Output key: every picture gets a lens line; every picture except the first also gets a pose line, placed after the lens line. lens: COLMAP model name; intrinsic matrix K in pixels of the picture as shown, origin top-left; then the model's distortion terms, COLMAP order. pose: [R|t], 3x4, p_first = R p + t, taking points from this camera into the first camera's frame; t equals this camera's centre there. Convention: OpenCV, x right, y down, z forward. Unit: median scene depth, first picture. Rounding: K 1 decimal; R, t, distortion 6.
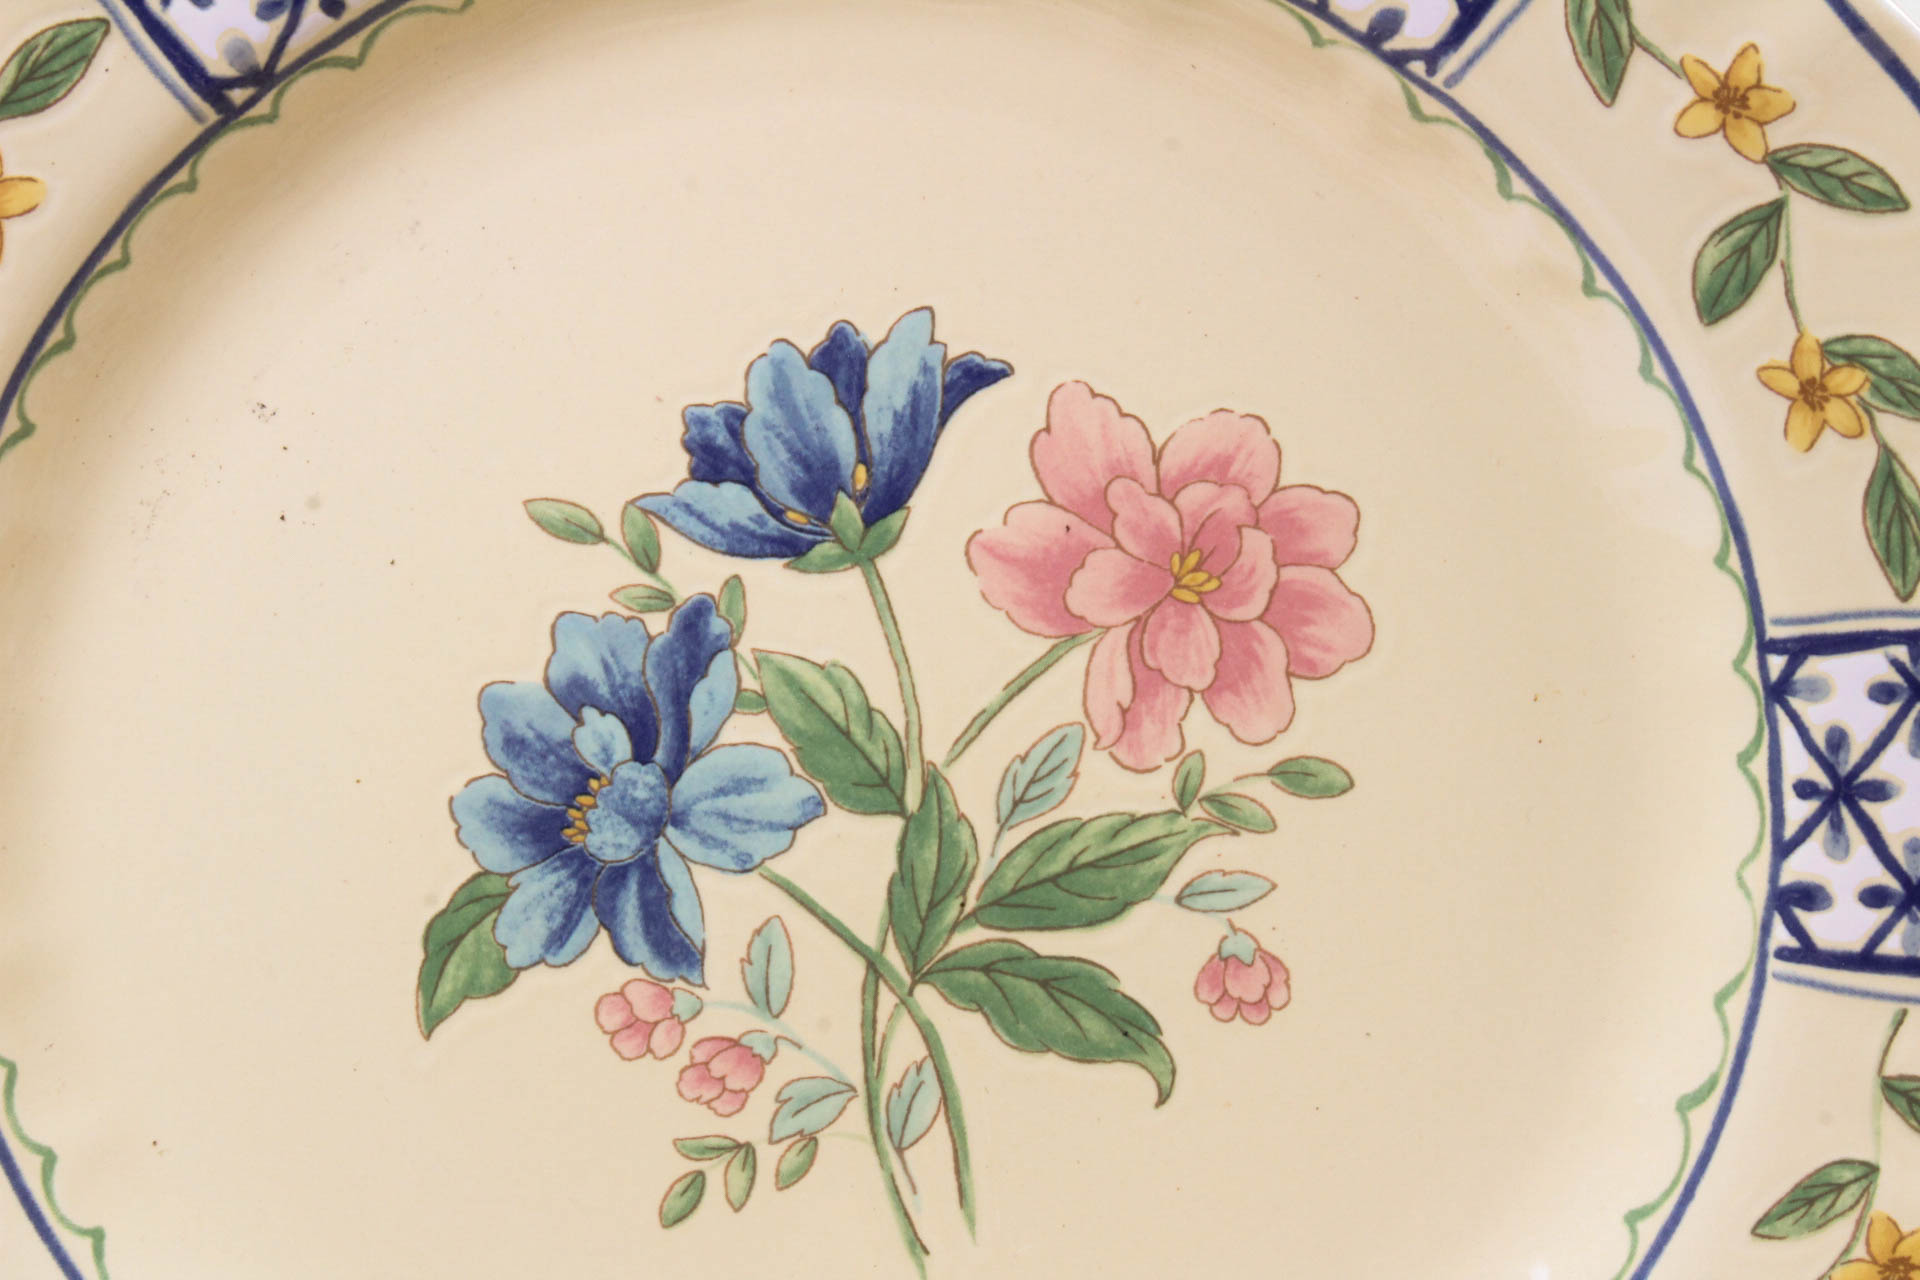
lens RADIAL K [[4970.0, 0, 928.3], [0, 4970.0, 654.0], [0, 0, 1]] dist [0.092468, 0.000000]
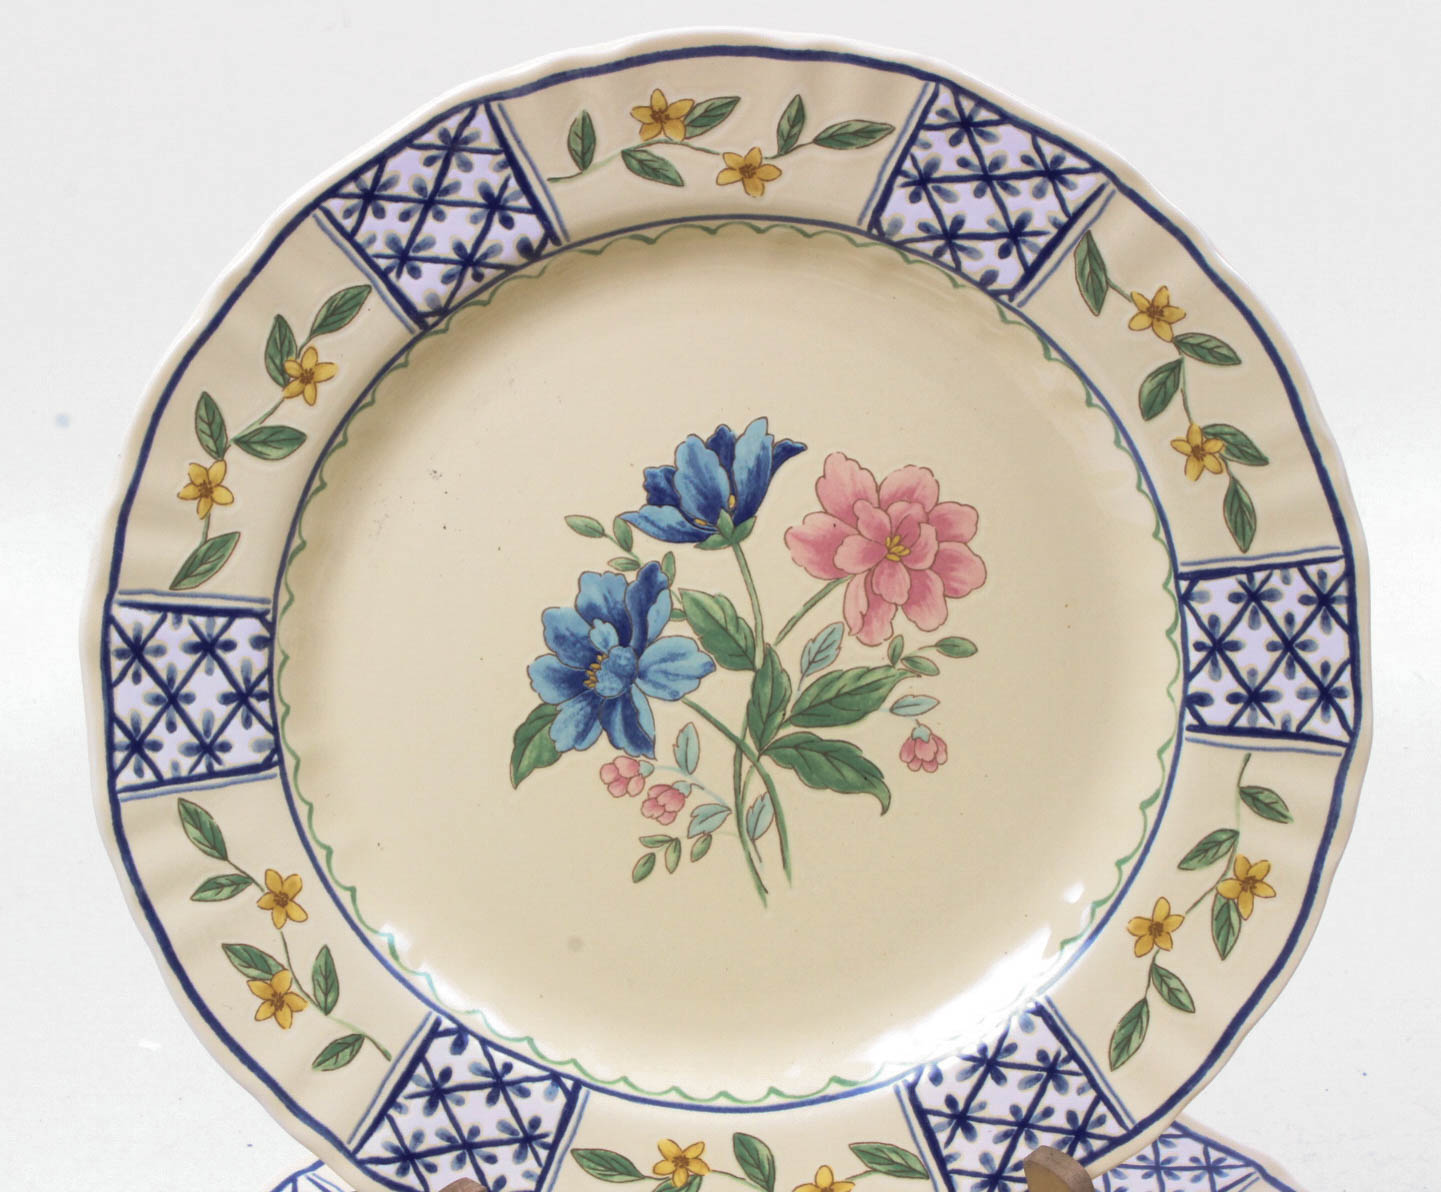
lens RADIAL K [[4470.3, 0, 722.3], [0, 4470.3, 594.5], [0, 0, 1]] dist [0.044891, 0.000000]
pose [[0.997984, -0.019362, 0.060448, -0.127282], [0.020539, 0.999610, -0.018905, 0.036073], [-0.060058, 0.020108, 0.997992, -0.804387]]
